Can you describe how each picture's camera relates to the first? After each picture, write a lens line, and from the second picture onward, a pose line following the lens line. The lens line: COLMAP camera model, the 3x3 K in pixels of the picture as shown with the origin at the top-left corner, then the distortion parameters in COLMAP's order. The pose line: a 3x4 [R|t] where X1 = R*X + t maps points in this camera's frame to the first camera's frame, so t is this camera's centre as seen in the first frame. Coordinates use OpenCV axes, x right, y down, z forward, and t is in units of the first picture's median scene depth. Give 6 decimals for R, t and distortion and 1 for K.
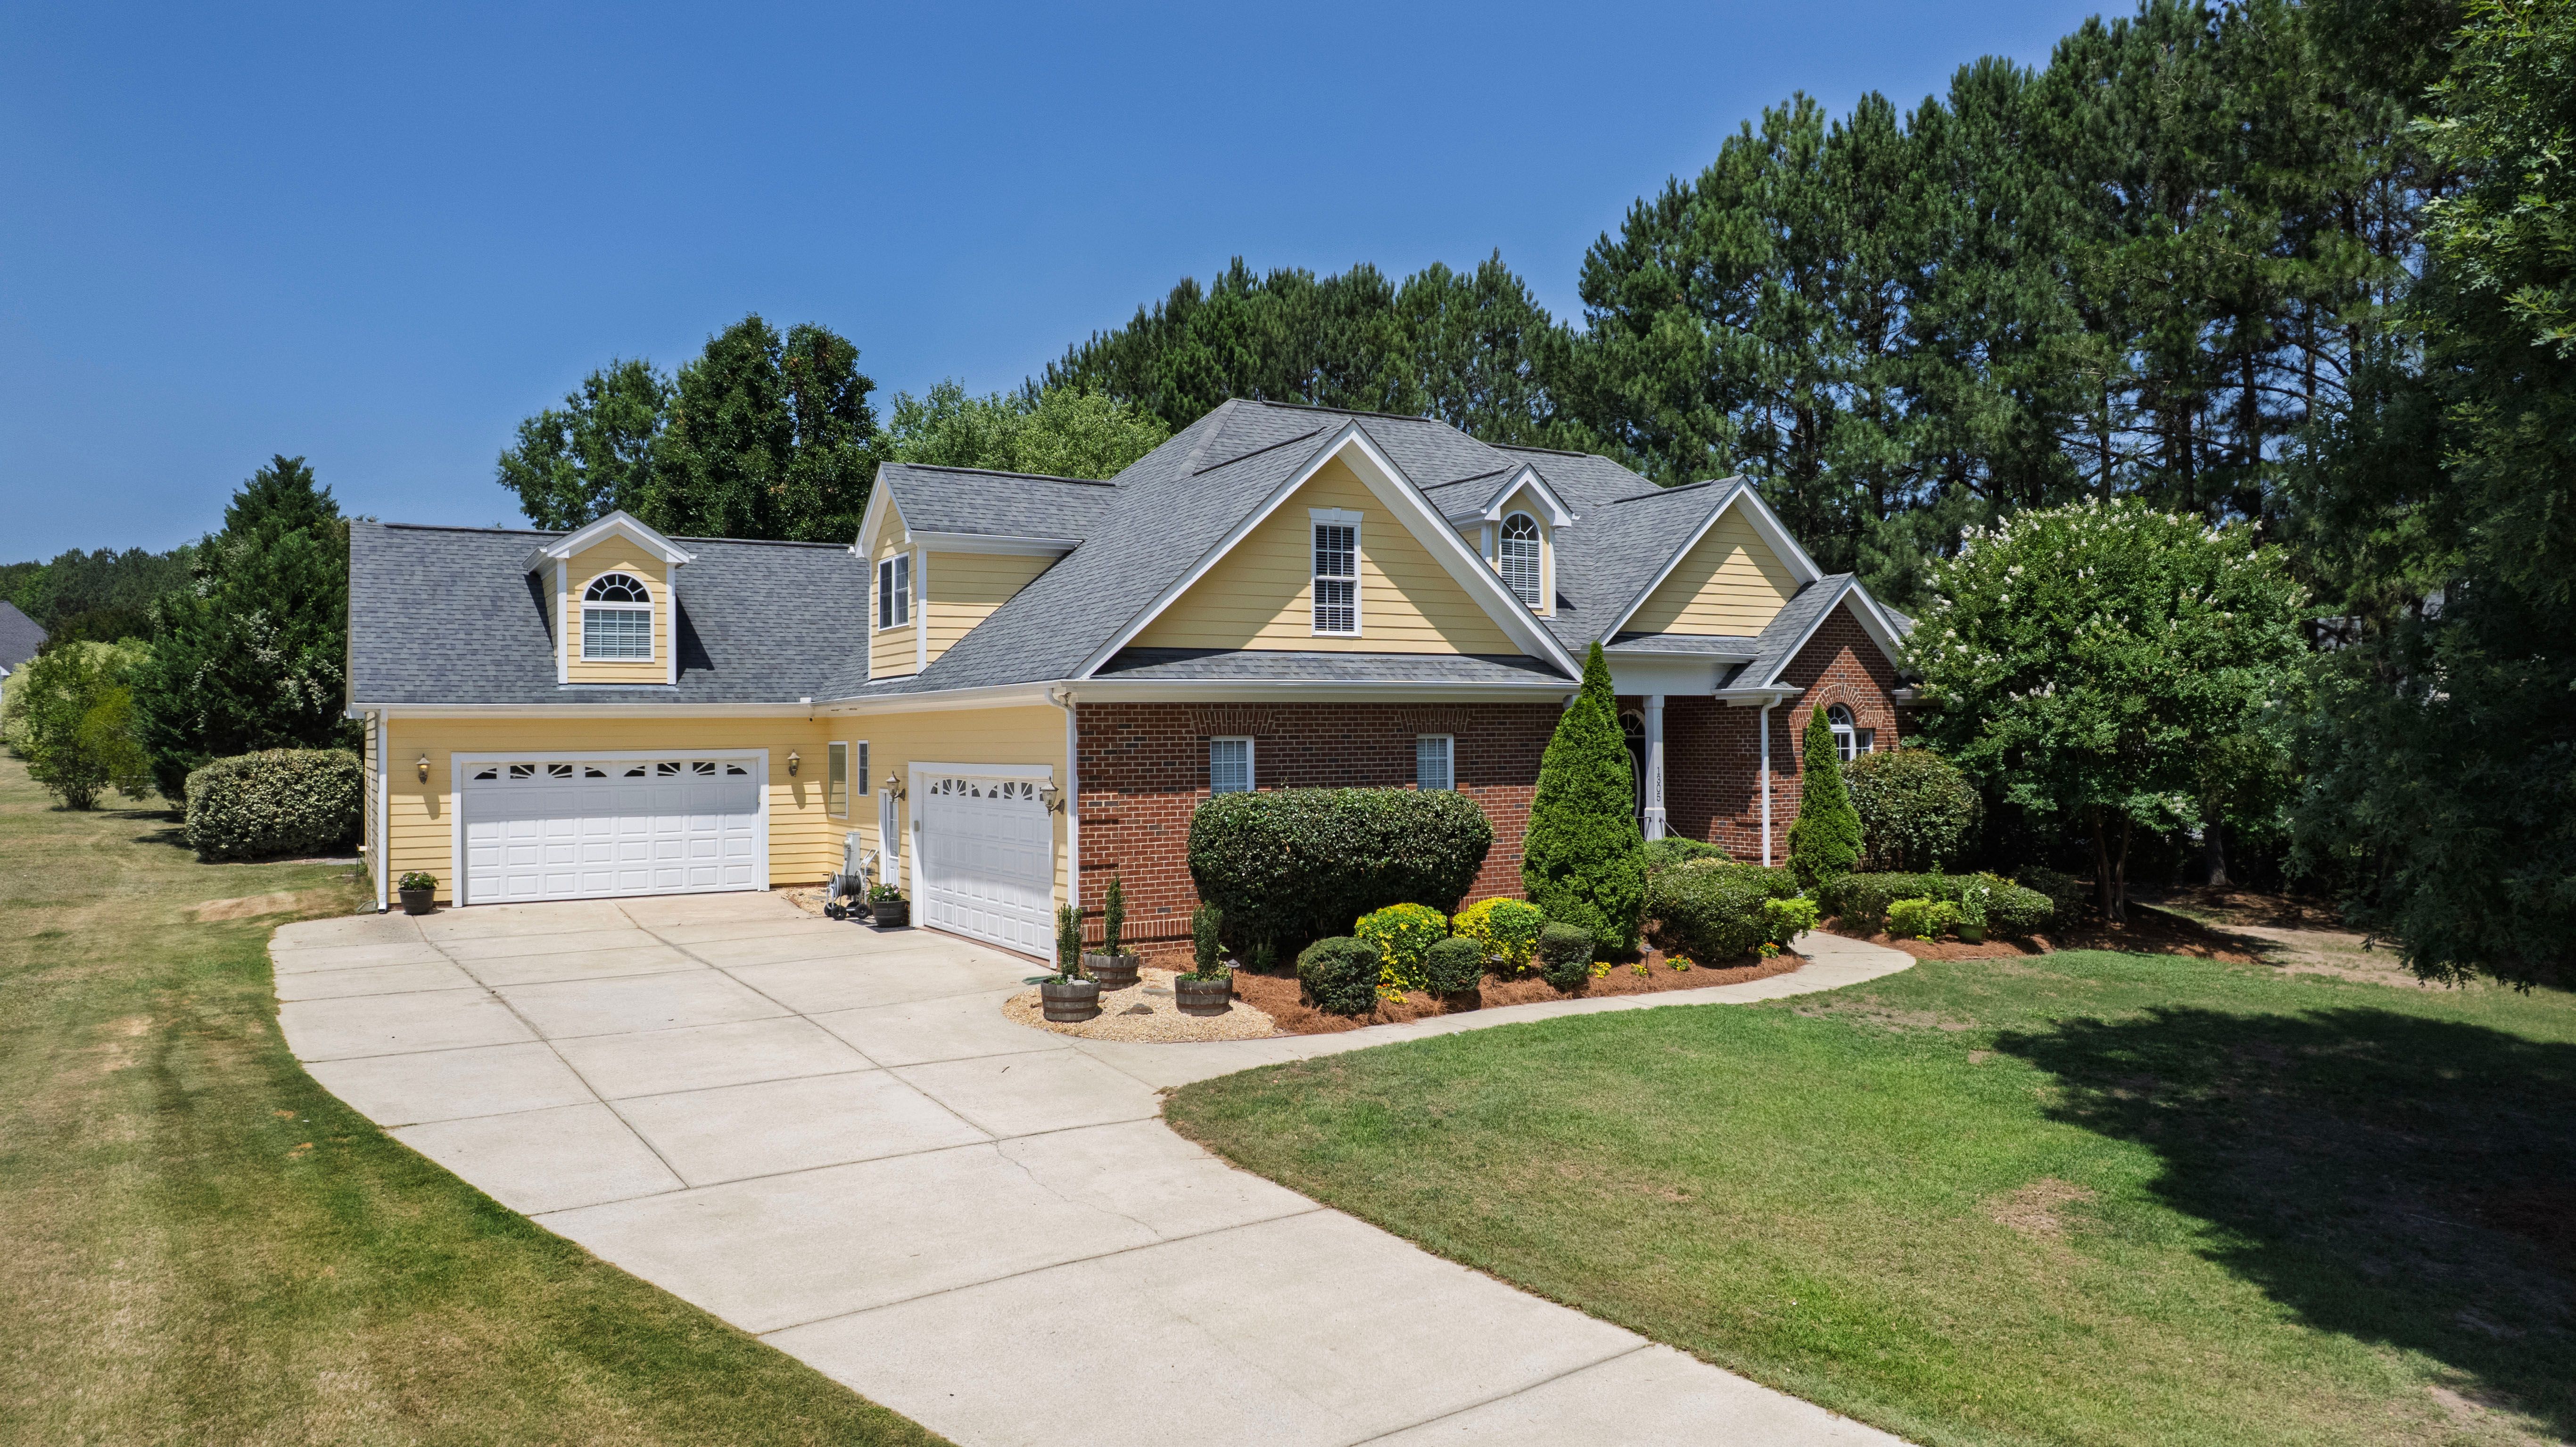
lens RADIAL K [[1680.1, 0, 1324.5], [0, 1680.1, 647.5], [0, 0, 1]] dist [-0.052718, 0.032400]
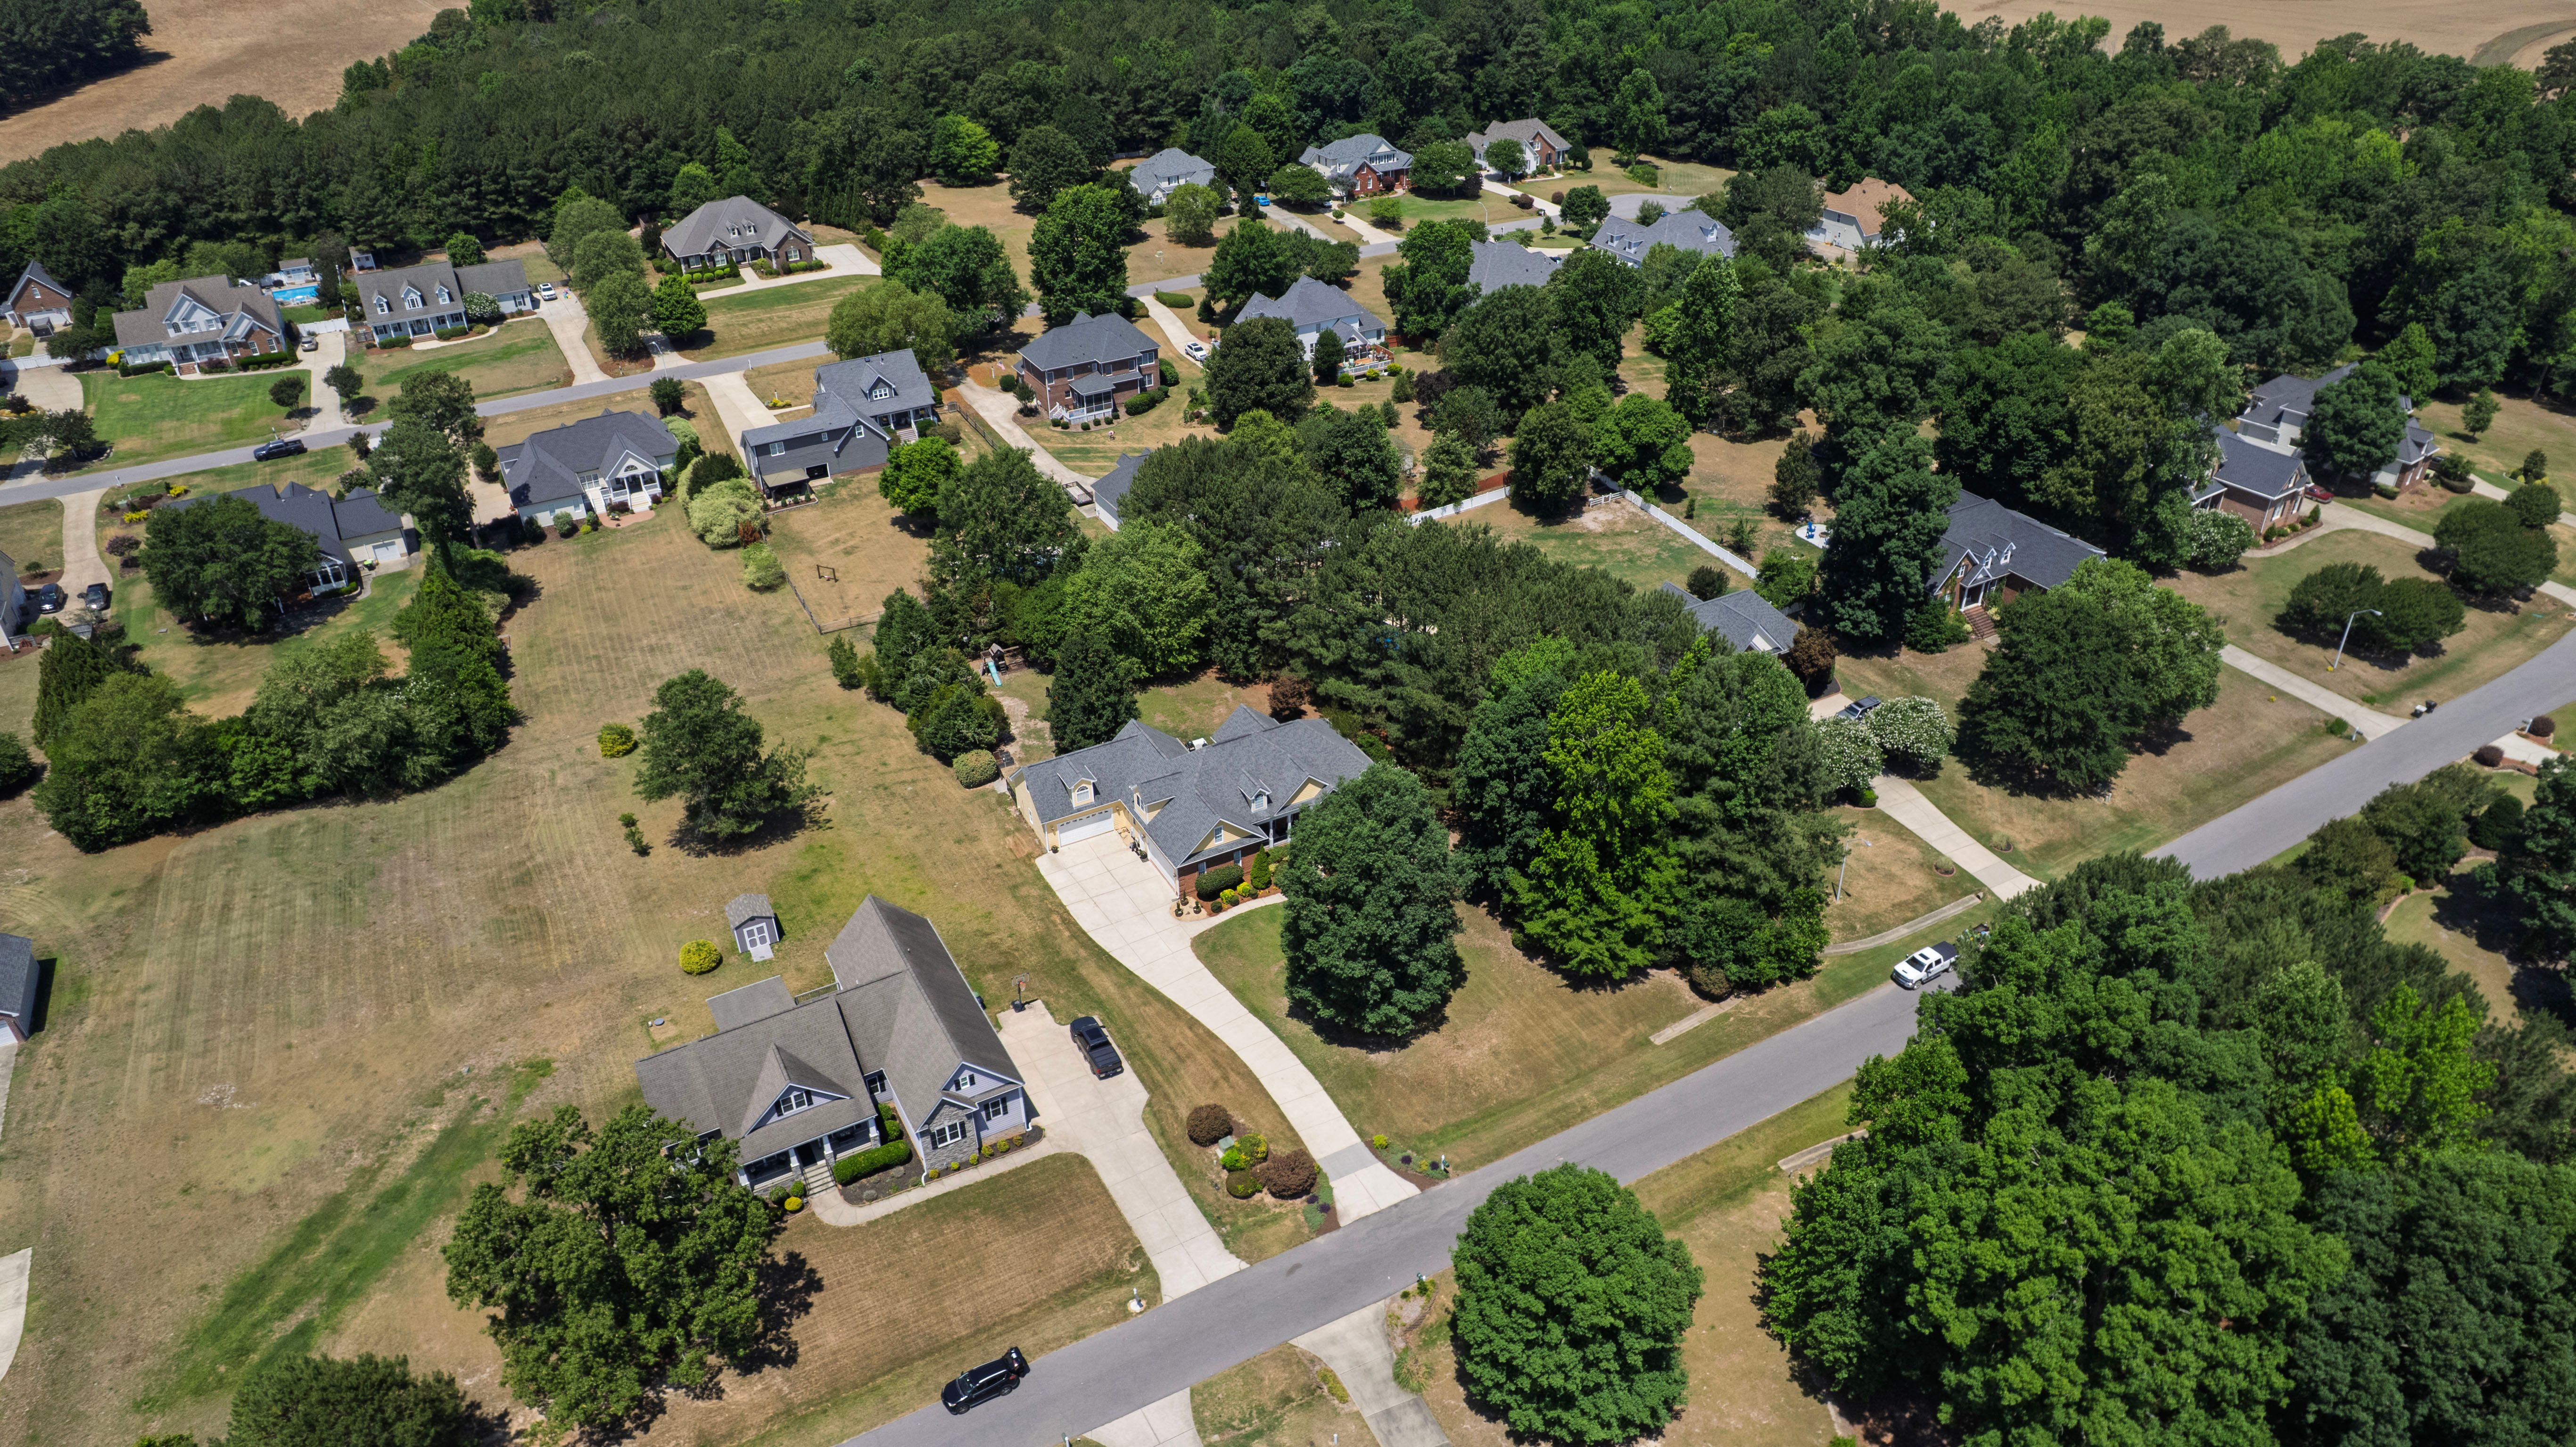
lens RADIAL K [[1680.1, 0, 1291.4], [0, 1680.1, 672.8], [0, 0, 1]] dist [-0.052718, 0.032400]
pose [[0.998675, 0.033603, -0.038969, 0.386535], [-0.006817, 0.837053, 0.547080, -3.080504], [0.051003, -0.546089, 0.836173, -2.978834]]
